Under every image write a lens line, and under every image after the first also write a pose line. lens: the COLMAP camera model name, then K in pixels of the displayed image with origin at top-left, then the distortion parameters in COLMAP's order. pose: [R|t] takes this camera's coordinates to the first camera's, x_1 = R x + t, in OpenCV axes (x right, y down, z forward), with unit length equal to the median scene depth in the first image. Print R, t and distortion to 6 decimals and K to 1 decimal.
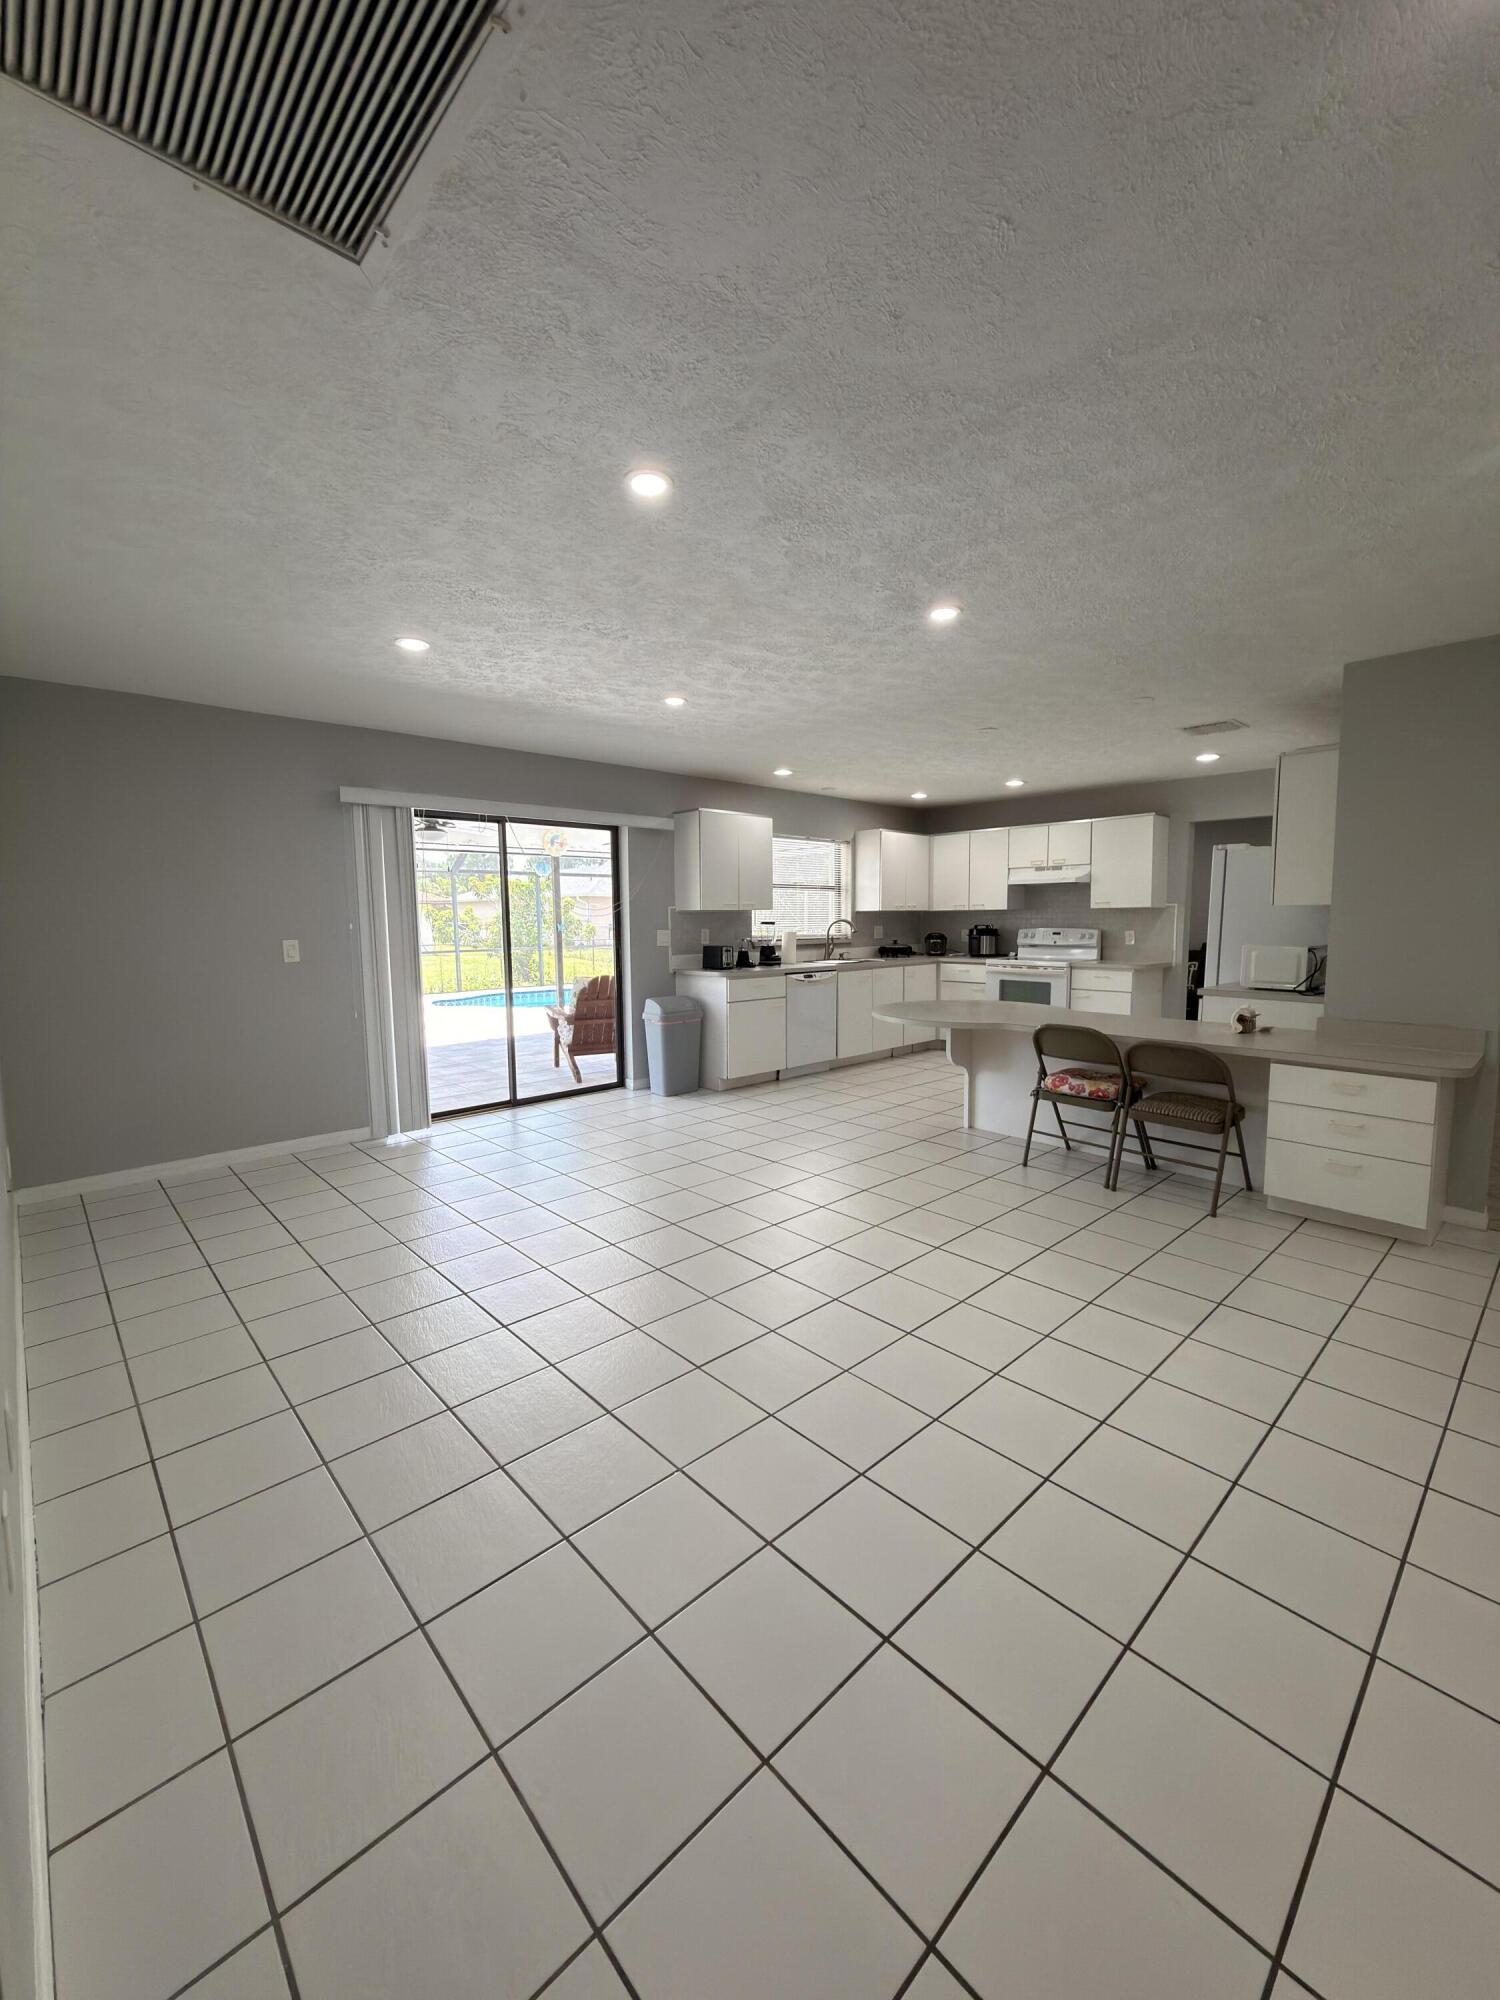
lens RADIAL K [[799.3, 0, 750.0], [0, 799.3, 1000.0], [0, 0, 1]] dist [0.001138, 0.000087]
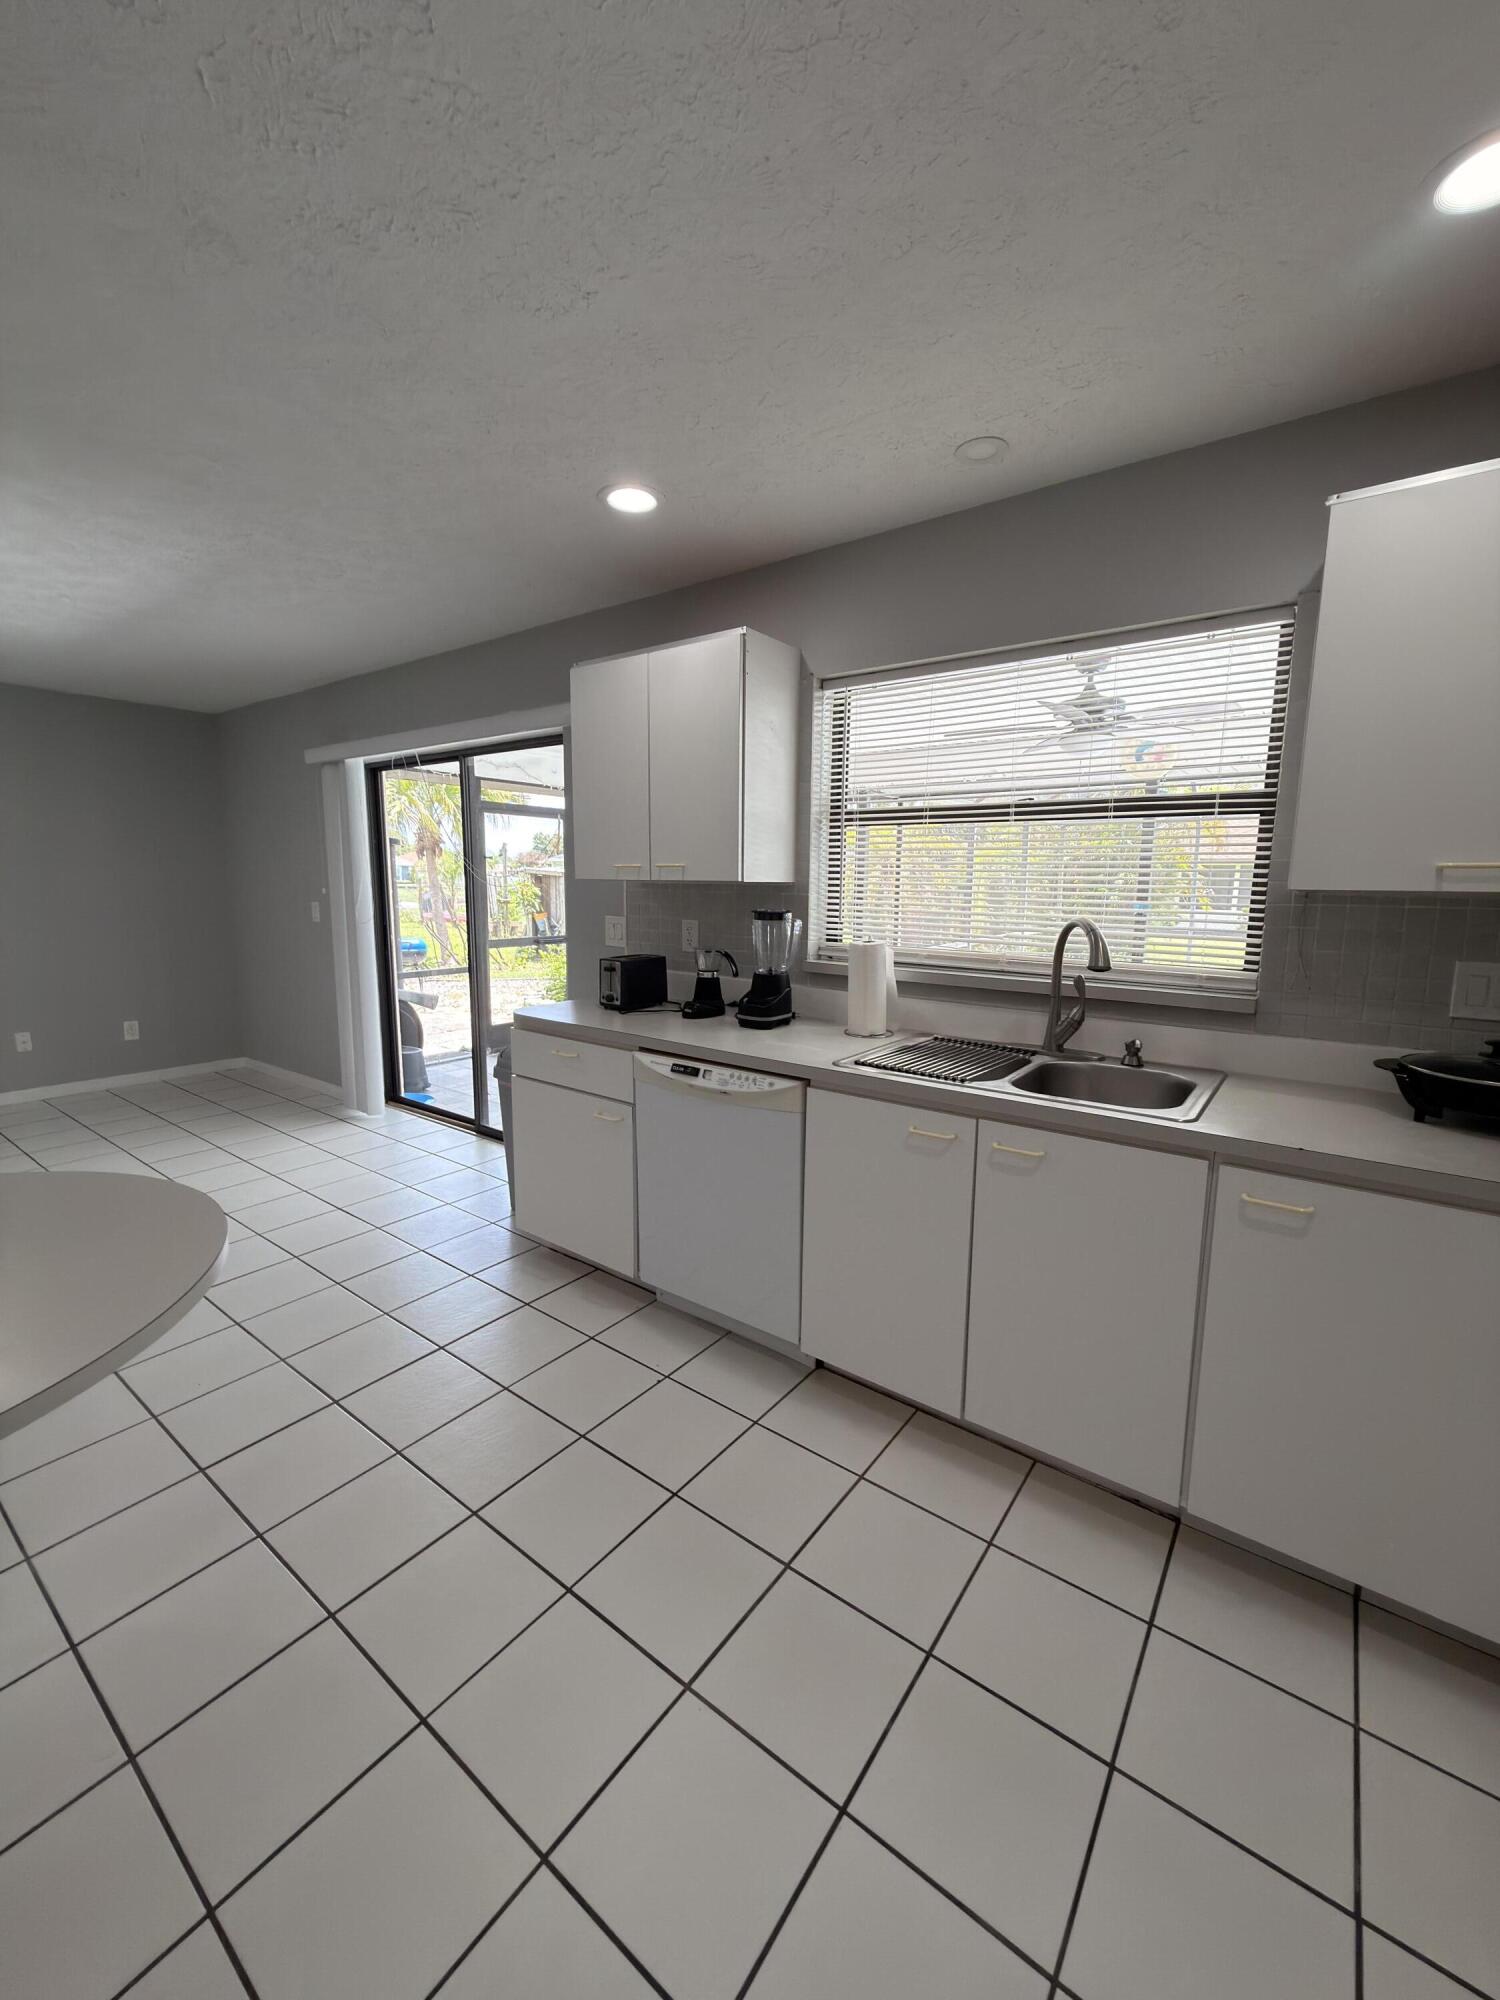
lens RADIAL K [[799.3, 0, 750.0], [0, 799.3, 1000.0], [0, 0, 1]] dist [0.001138, 0.000087]
pose [[0.168453, 0.161143, -0.972449, 0.424130], [-0.117643, 0.982782, 0.142476, -0.115551], [0.978664, 0.090401, 0.184510, 0.967996]]
